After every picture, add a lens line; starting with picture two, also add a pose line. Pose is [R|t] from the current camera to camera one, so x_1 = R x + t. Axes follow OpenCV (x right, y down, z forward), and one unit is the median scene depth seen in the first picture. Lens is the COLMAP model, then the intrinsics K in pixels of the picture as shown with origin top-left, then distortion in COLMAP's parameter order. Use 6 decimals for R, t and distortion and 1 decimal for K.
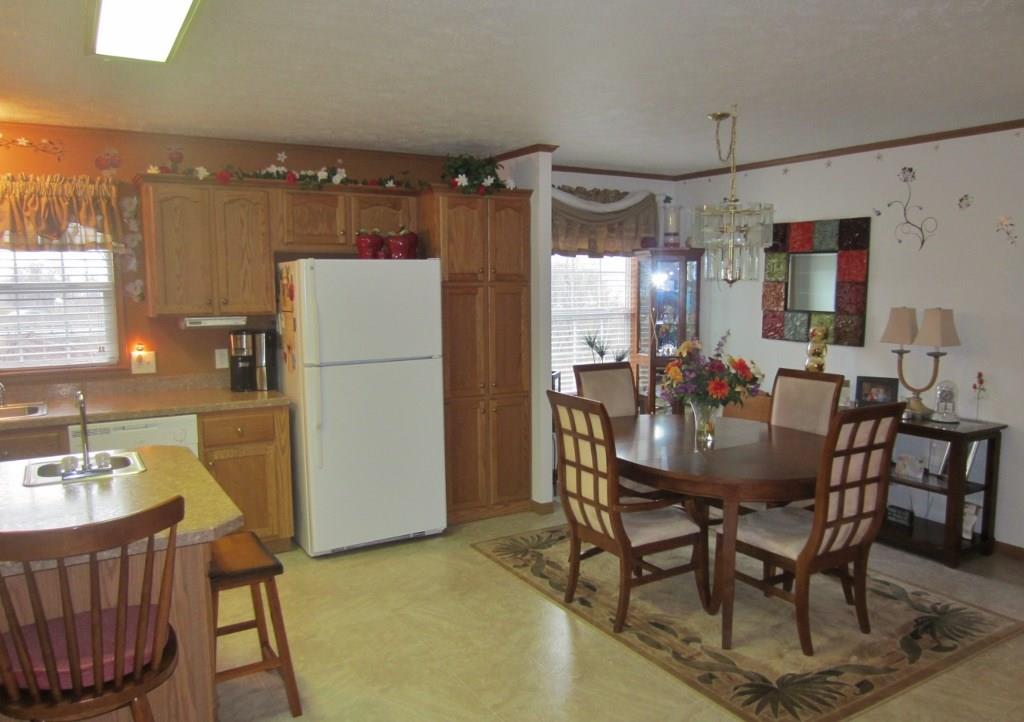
lens RADIAL K [[762.1, 0, 512.9], [0, 762.1, 359.3], [0, 0, 1]] dist [-0.035530, 0.015034]
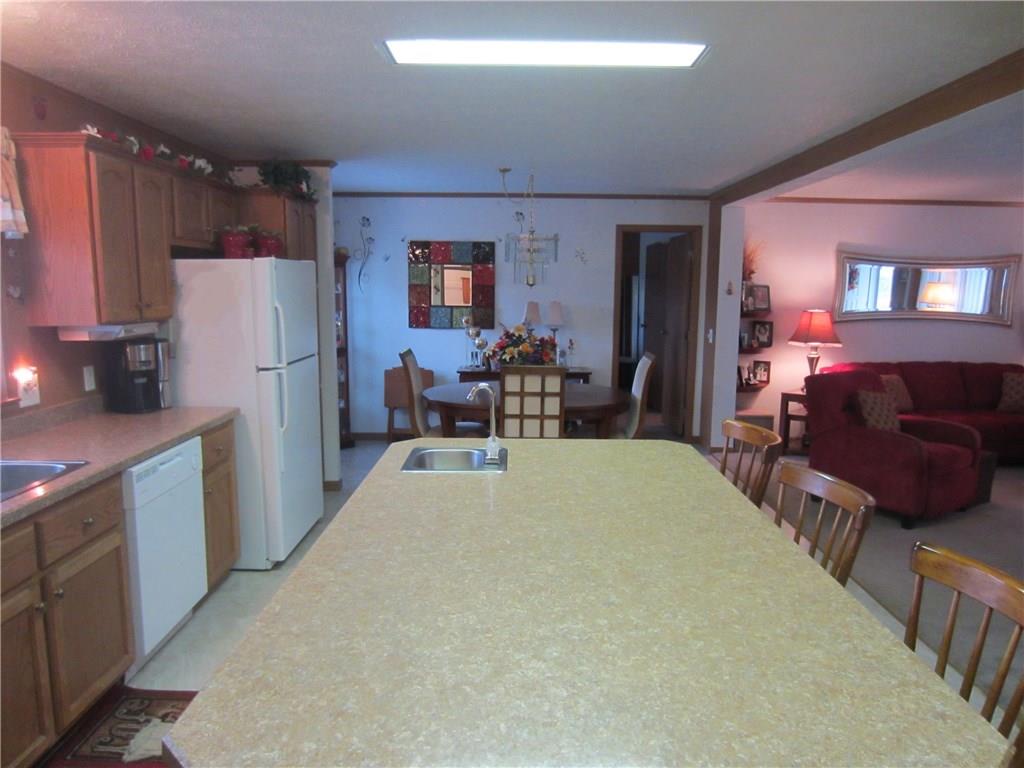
lens RADIAL K [[724.4, 0, 512.9], [0, 724.4, 390.1], [0, 0, 1]] dist [-0.043645, 0.018406]
pose [[0.512236, -0.114461, 0.851183, -0.850915], [0.078535, 0.993170, 0.086292, -0.018874], [-0.855246, 0.022646, 0.517727, 0.254994]]
